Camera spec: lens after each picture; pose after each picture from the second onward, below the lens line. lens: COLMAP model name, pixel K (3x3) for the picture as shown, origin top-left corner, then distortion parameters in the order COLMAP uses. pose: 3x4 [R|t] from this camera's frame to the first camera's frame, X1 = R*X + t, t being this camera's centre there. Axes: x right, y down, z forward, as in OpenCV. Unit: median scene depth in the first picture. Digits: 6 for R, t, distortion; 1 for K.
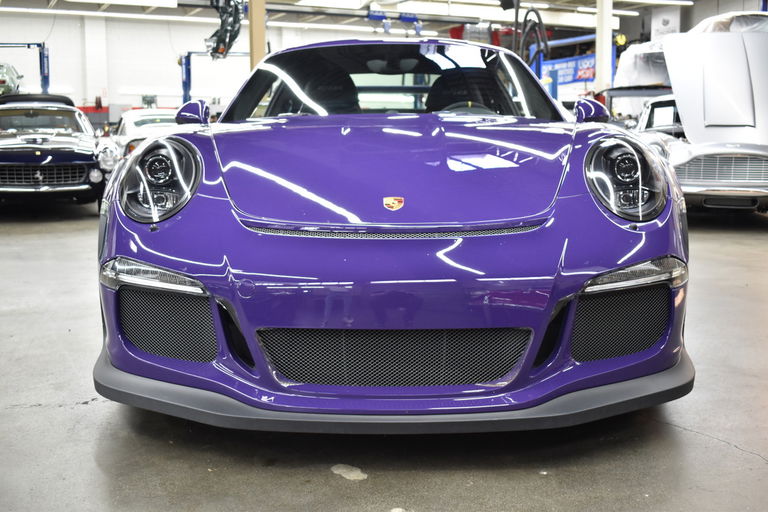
lens RADIAL K [[875.1, 0, 384.0], [0, 875.1, 256.0], [0, 0, 1]] dist [-0.059442, 0.000485]
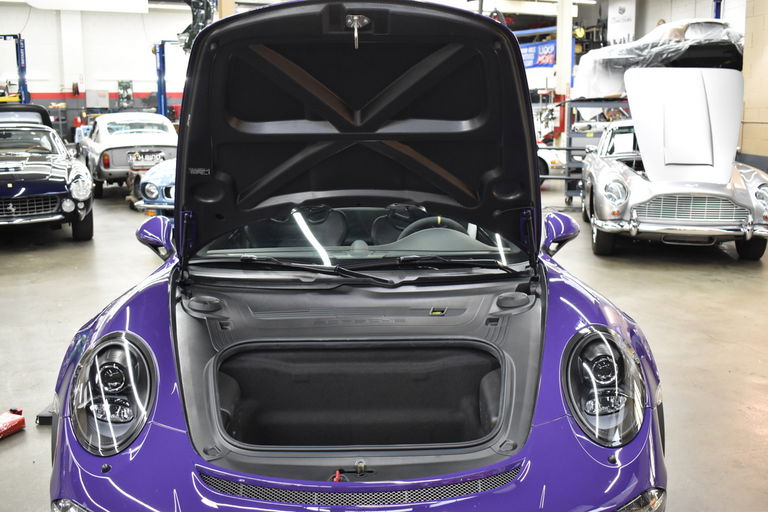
lens RADIAL K [[821.4, 0, 384.0], [0, 821.4, 256.0], [0, 0, 1]] dist [-0.061322, -0.013129]
pose [[0.999323, -0.008804, 0.035713, 0.001792], [0.006649, 0.998176, 0.059997, -0.091174], [-0.036176, -0.059719, 0.997559, 0.038282]]
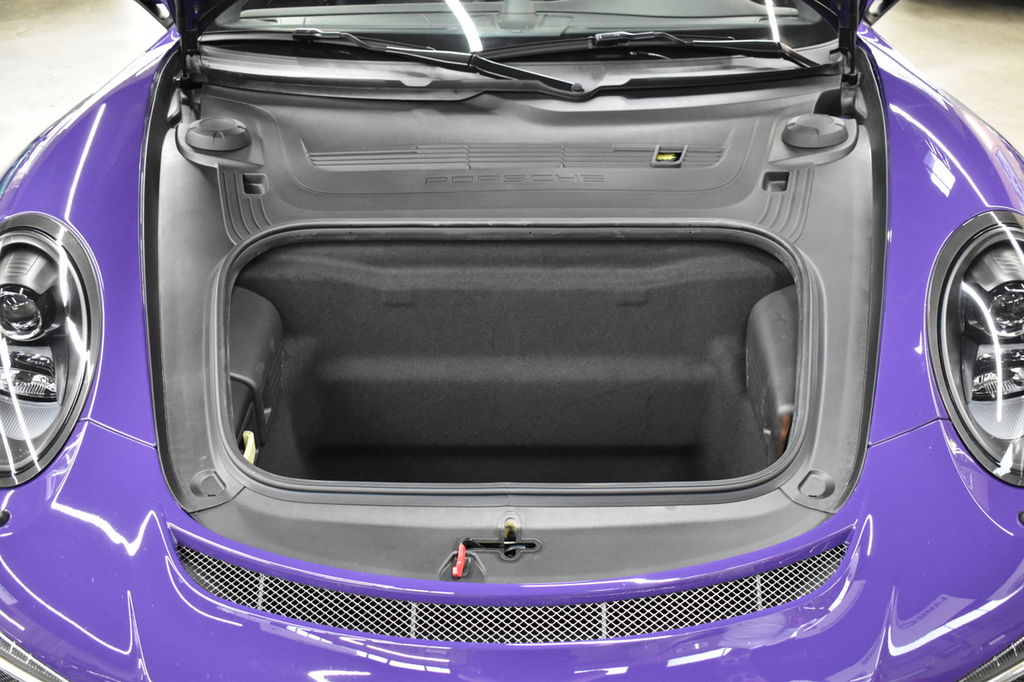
lens RADIAL K [[1095.2, 0, 512.0], [0, 1095.2, 341.0], [0, 0, 1]] dist [-0.061322, -0.013129]
pose [[0.999972, -0.001961, -0.007263, 0.004433], [0.004573, 0.925008, 0.379919, -0.098796], [0.005973, -0.379941, 0.924991, 0.140696]]
